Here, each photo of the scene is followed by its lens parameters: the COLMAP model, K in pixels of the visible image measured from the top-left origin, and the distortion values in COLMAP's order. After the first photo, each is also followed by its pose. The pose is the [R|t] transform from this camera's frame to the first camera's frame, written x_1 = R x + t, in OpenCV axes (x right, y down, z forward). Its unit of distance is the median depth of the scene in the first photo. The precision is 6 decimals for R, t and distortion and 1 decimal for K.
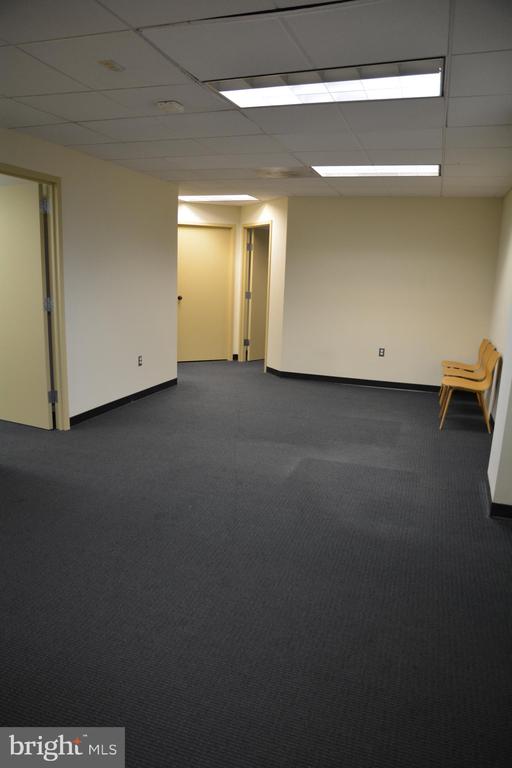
lens RADIAL K [[535.5, 0, 259.3], [0, 535.5, 386.7], [0, 0, 1]] dist [-0.116671, 0.083472]
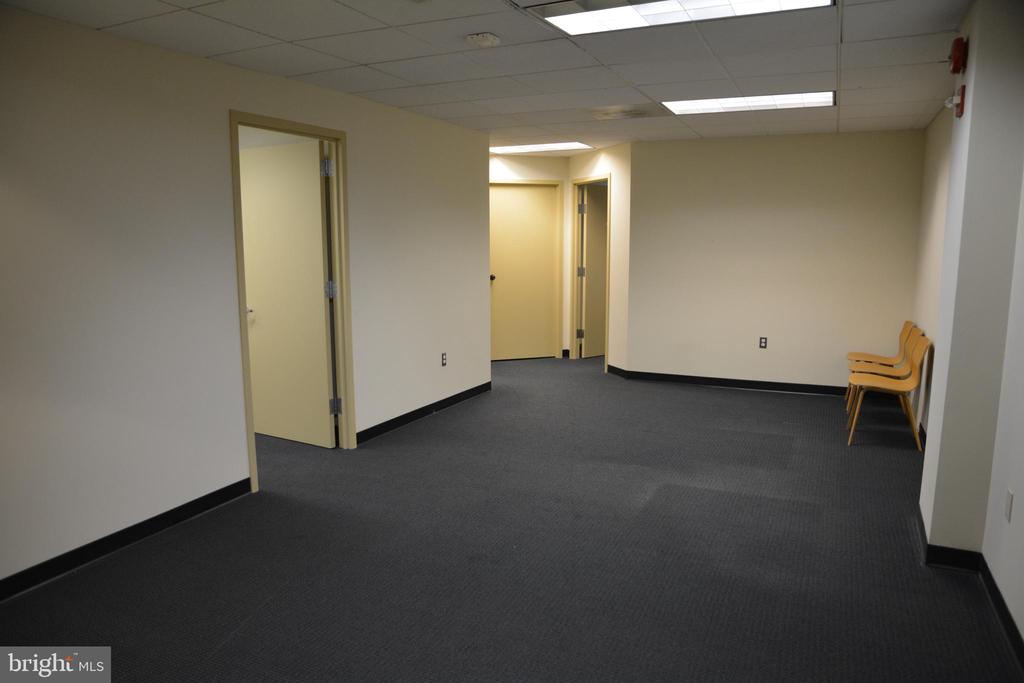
lens RADIAL K [[714.0, 0, 509.0], [0, 714.0, 346.1], [0, 0, 1]] dist [-0.116671, 0.083472]
pose [[0.992766, -0.019290, -0.118506, -0.007999], [0.011251, 0.997613, -0.068133, 0.004433], [0.119537, 0.066306, 0.990613, -0.021010]]
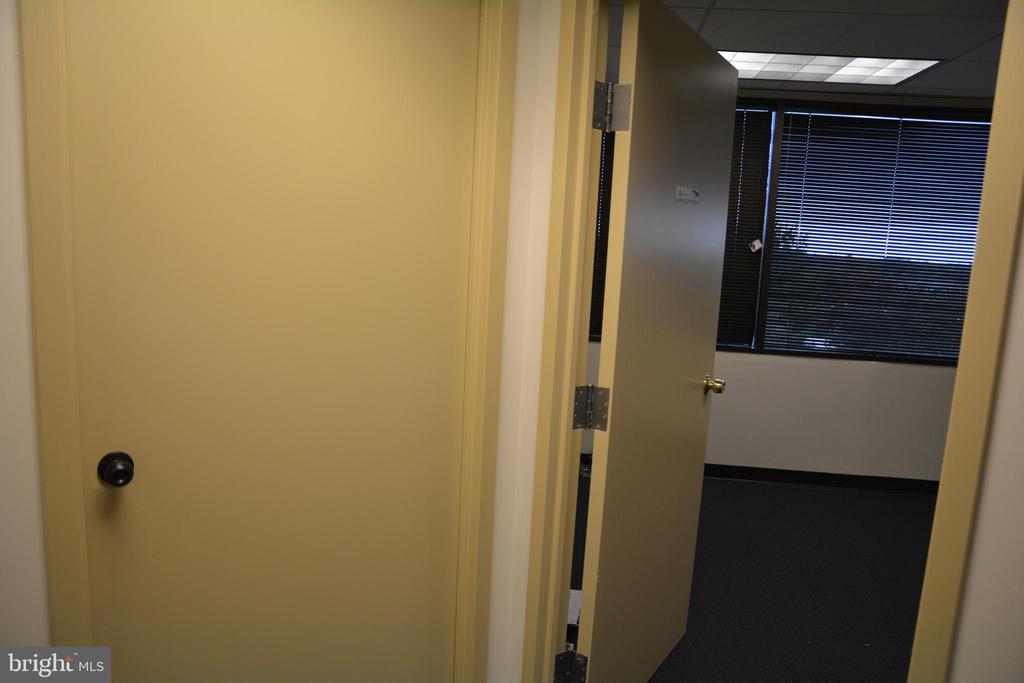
lens RADIAL K [[714.0, 0, 509.0], [0, 714.0, 346.1], [0, 0, 1]] dist [-0.116671, 0.083472]
pose [[0.989528, 0.032997, -0.140521, -0.026289], [-0.042450, 0.996994, -0.064810, -0.301534], [0.137960, 0.070096, 0.987954, 1.350184]]
